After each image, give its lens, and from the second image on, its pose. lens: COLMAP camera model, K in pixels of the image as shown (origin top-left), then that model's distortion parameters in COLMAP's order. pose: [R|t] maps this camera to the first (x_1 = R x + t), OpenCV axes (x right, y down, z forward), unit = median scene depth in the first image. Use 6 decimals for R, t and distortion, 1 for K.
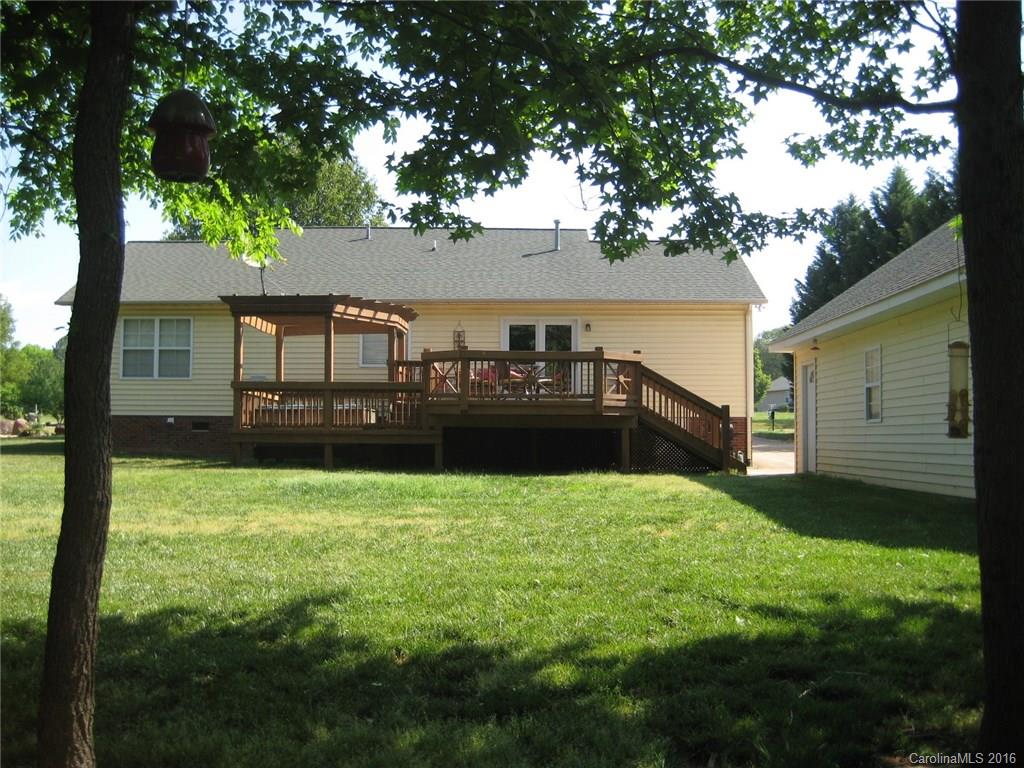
lens RADIAL K [[1068.9, 0, 502.6], [0, 1068.9, 381.7], [0, 0, 1]] dist [-0.150170, 0.193888]
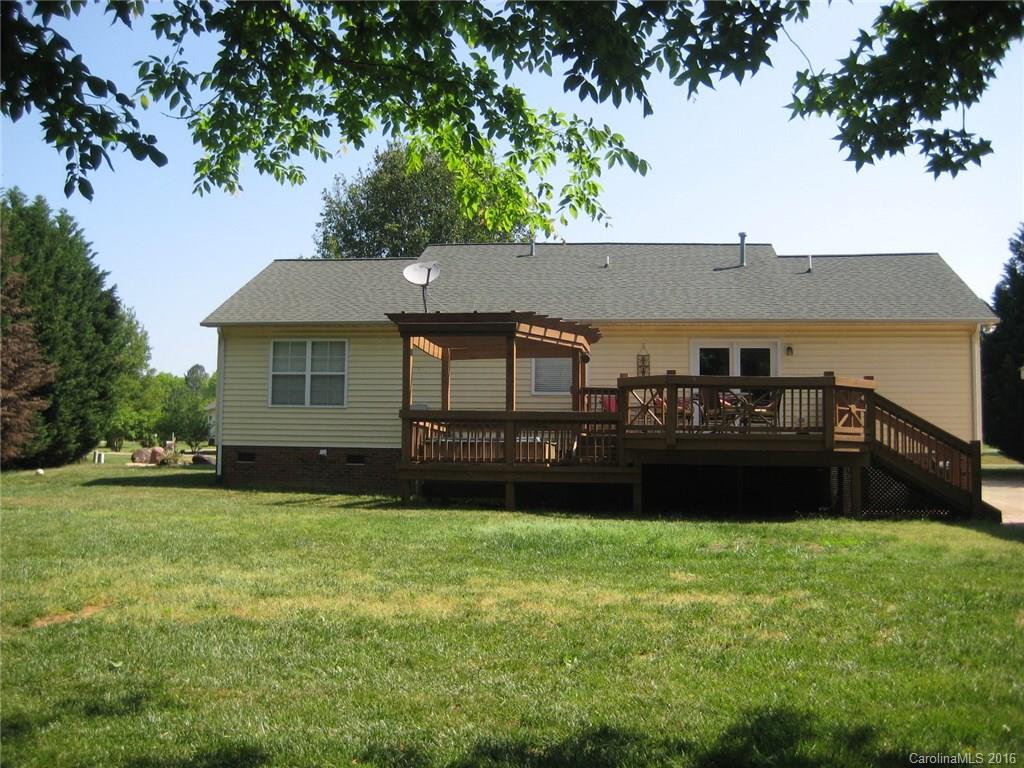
lens RADIAL K [[1068.9, 0, 502.6], [0, 1068.9, 381.7], [0, 0, 1]] dist [-0.150170, 0.193888]
pose [[0.993723, 0.001895, -0.111849, -0.064110], [-0.004999, 0.999610, -0.027475, -0.000055], [0.111754, 0.027861, 0.993345, 0.113254]]
